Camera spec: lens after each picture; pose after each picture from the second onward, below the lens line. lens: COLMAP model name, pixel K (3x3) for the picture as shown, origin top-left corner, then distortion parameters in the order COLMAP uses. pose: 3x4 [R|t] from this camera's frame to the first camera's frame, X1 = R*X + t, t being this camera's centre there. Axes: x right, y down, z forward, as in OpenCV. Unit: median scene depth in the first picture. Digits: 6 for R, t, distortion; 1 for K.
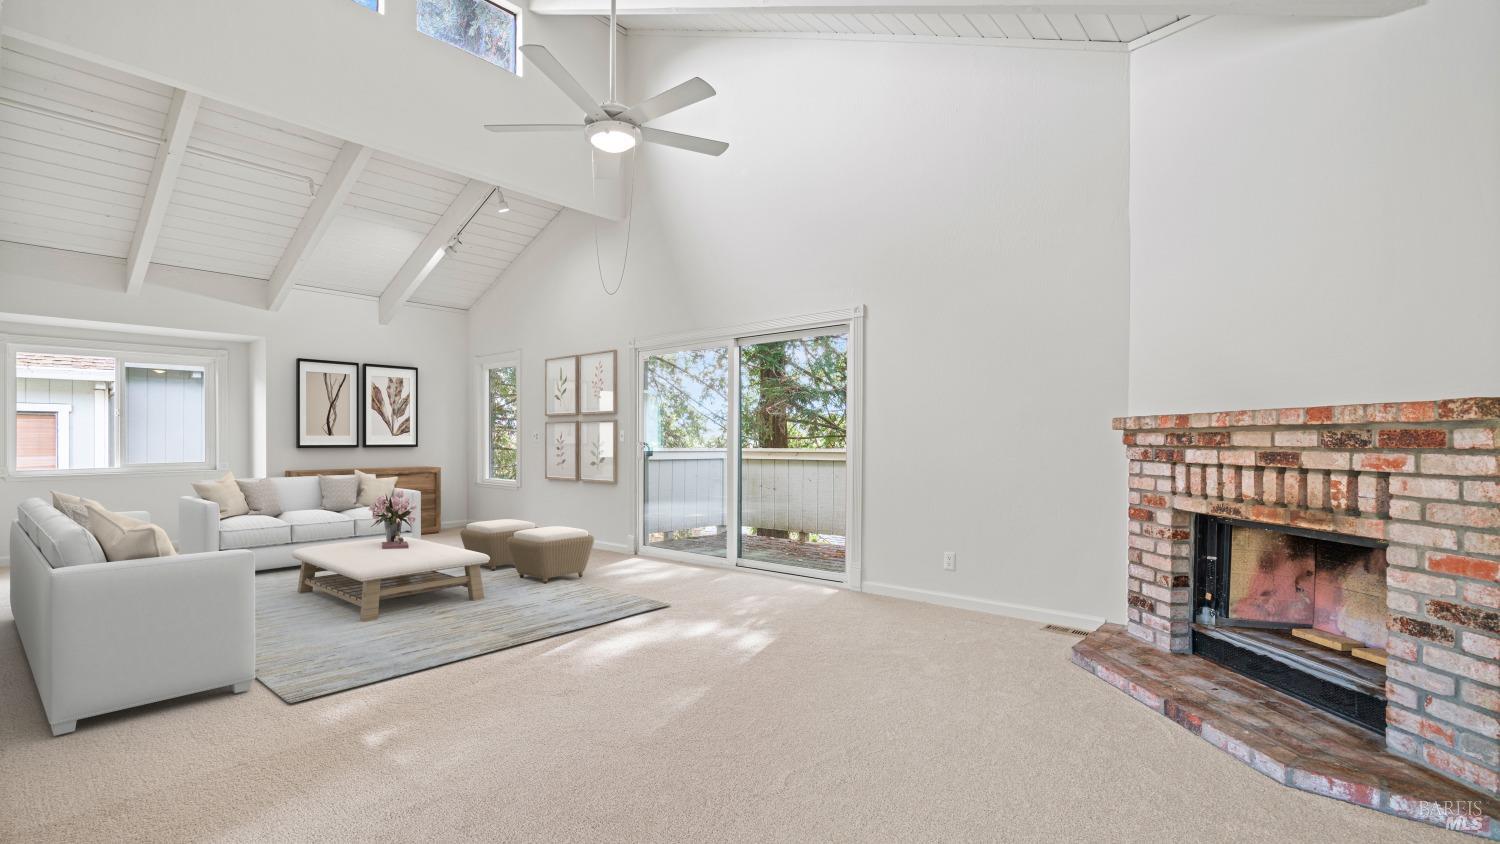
lens RADIAL K [[671.5, 0, 754.0], [0, 671.5, 432.0], [0, 0, 1]] dist [-0.001199, -0.000231]
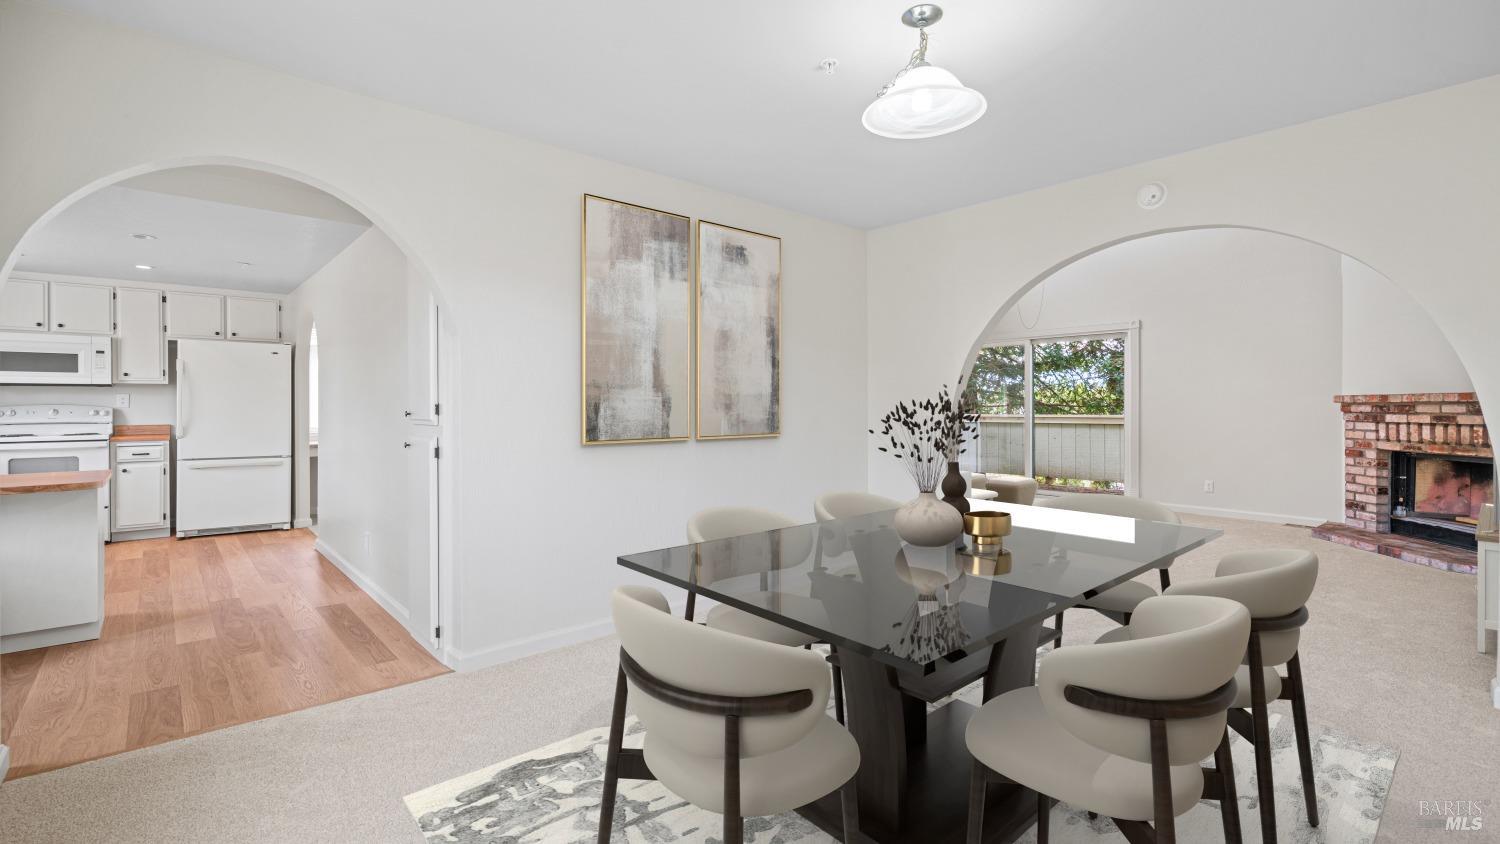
lens RADIAL K [[679.6, 0, 755.0], [0, 679.6, 392.8], [0, 0, 1]] dist [-0.001071, -0.000046]
pose [[0.989606, -0.005809, -0.143685, -0.719761], [0.004625, 0.999953, -0.008574, -0.022513], [0.143728, 0.007820, 0.989586, -0.975893]]
